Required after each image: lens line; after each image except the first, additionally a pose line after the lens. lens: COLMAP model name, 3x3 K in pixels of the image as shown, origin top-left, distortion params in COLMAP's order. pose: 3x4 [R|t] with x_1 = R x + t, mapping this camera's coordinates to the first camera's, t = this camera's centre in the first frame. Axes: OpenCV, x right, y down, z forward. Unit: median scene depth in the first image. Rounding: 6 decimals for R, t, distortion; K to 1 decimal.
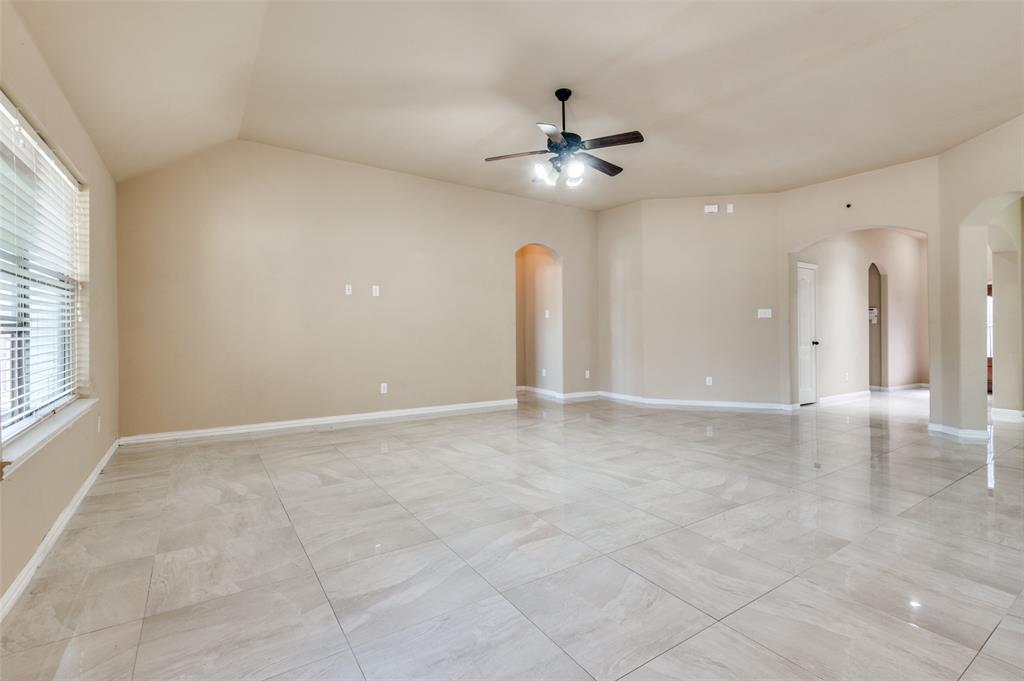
lens RADIAL K [[462.3, 0, 518.5], [0, 462.3, 335.7], [0, 0, 1]] dist [0.024382, -0.012474]
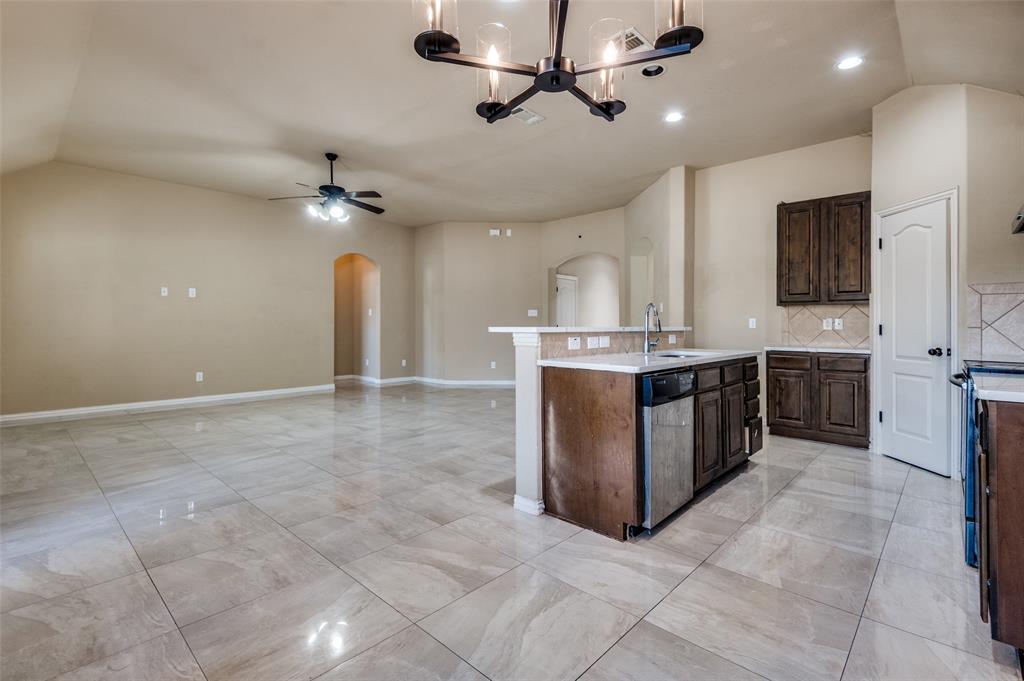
lens RADIAL K [[462.3, 0, 516.4], [0, 462.3, 324.6], [0, 0, 1]] dist [0.024382, -0.012474]
pose [[0.973909, -0.002661, 0.226923, 0.187420], [0.006090, 0.999878, -0.014415, 0.003752], [-0.226857, 0.015421, 0.973806, -0.275798]]
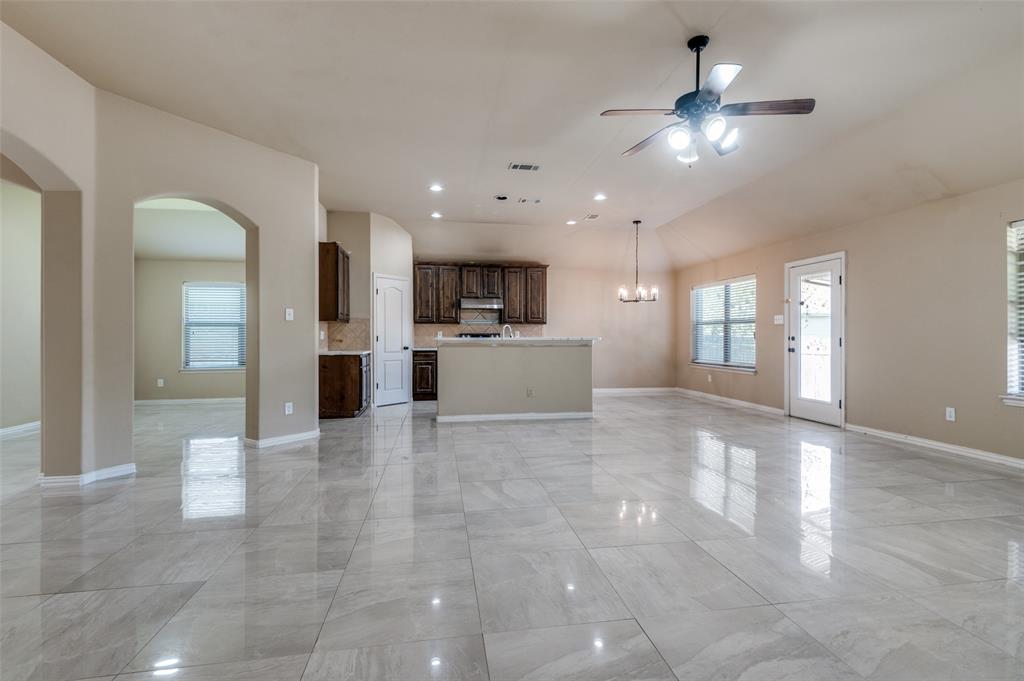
lens RADIAL K [[462.3, 0, 515.0], [0, 462.3, 336.8], [0, 0, 1]] dist [0.024382, -0.012474]
pose [[-0.910077, -0.004546, 0.414415, 0.034559], [0.001848, 0.999885, 0.015028, -0.015745], [-0.414436, 0.014443, -0.909964, 1.084654]]
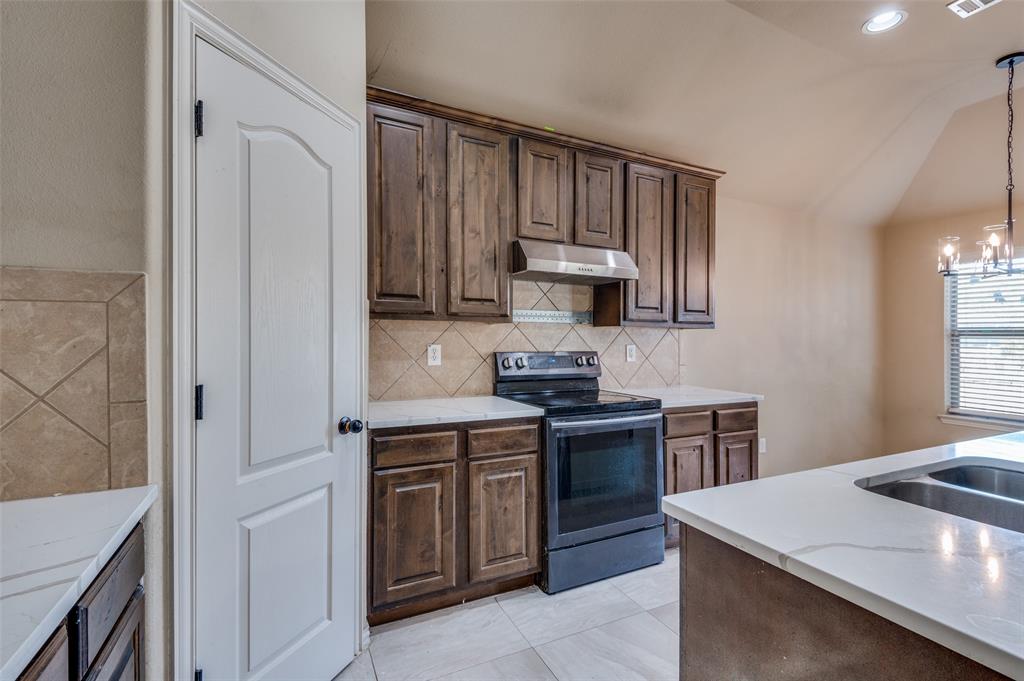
lens RADIAL K [[462.3, 0, 515.7], [0, 462.3, 348.4], [0, 0, 1]] dist [0.024382, -0.012474]
pose [[-0.991706, -0.019469, 0.127040, 0.642101], [-0.015349, 0.999326, 0.033336, -0.023886], [-0.127604, 0.031109, -0.991337, 0.383612]]
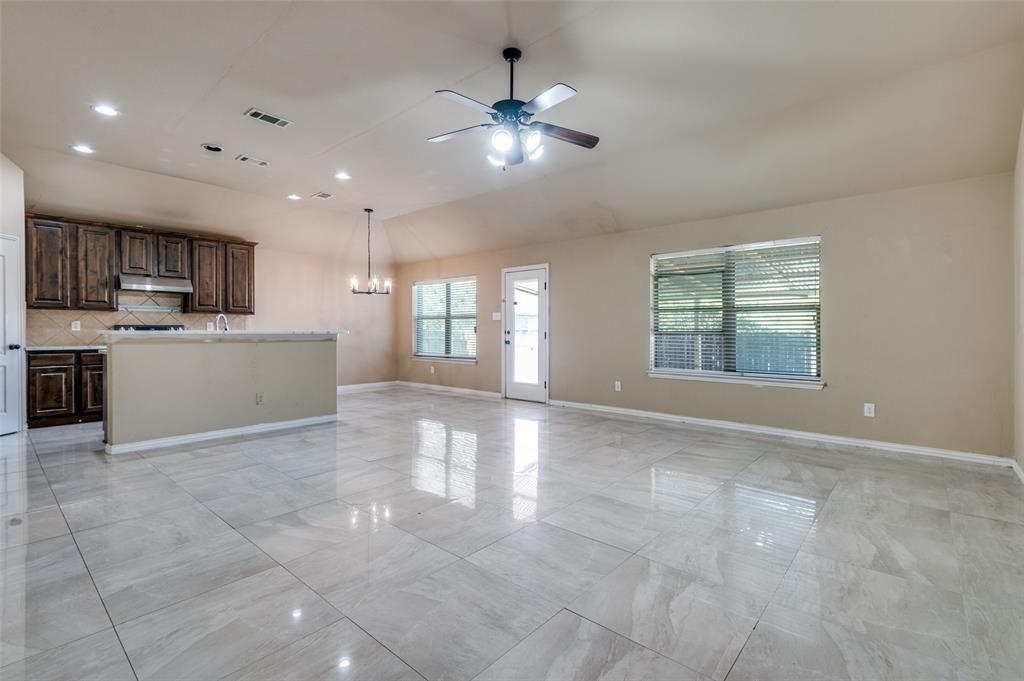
lens RADIAL K [[462.3, 0, 515.7], [0, 462.3, 334.8], [0, 0, 1]] dist [0.024382, -0.012474]
pose [[-0.965796, -0.006155, -0.259229, 0.188126], [-0.011828, 0.999723, 0.020331, -0.014382], [0.259032, 0.022702, -0.965602, 1.065270]]
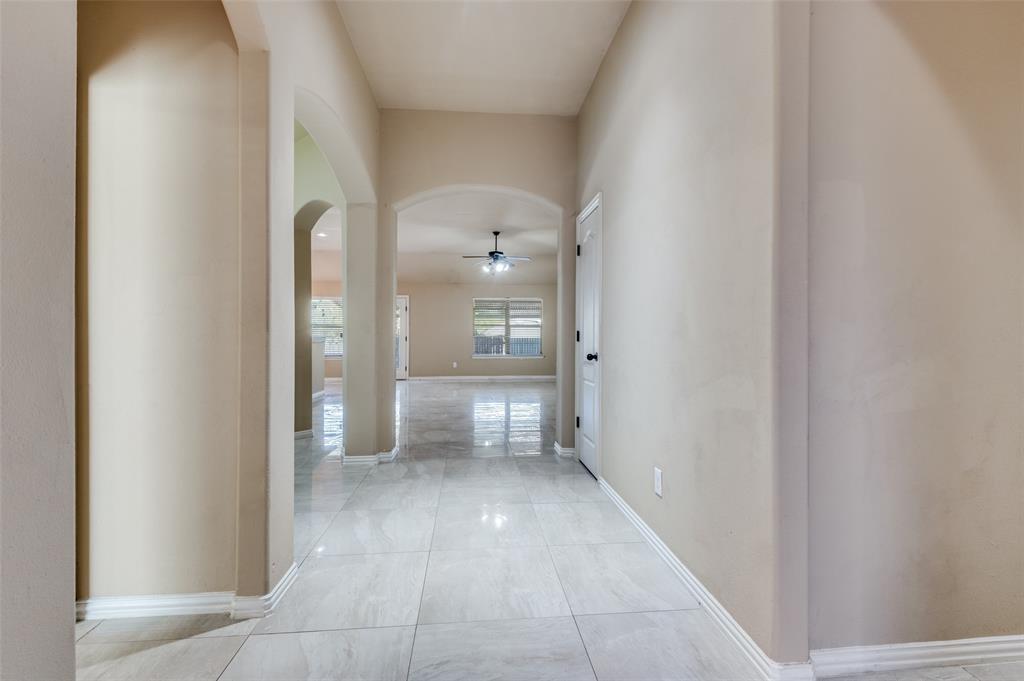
lens RADIAL K [[462.3, 0, 511.8], [0, 462.3, 330.8], [0, 0, 1]] dist [0.024382, -0.012474]
pose [[-0.481882, -0.013483, -0.876132, 1.204008], [-0.015796, 0.999853, -0.006699, -0.016559], [0.876093, 0.010611, -0.482025, 1.263257]]
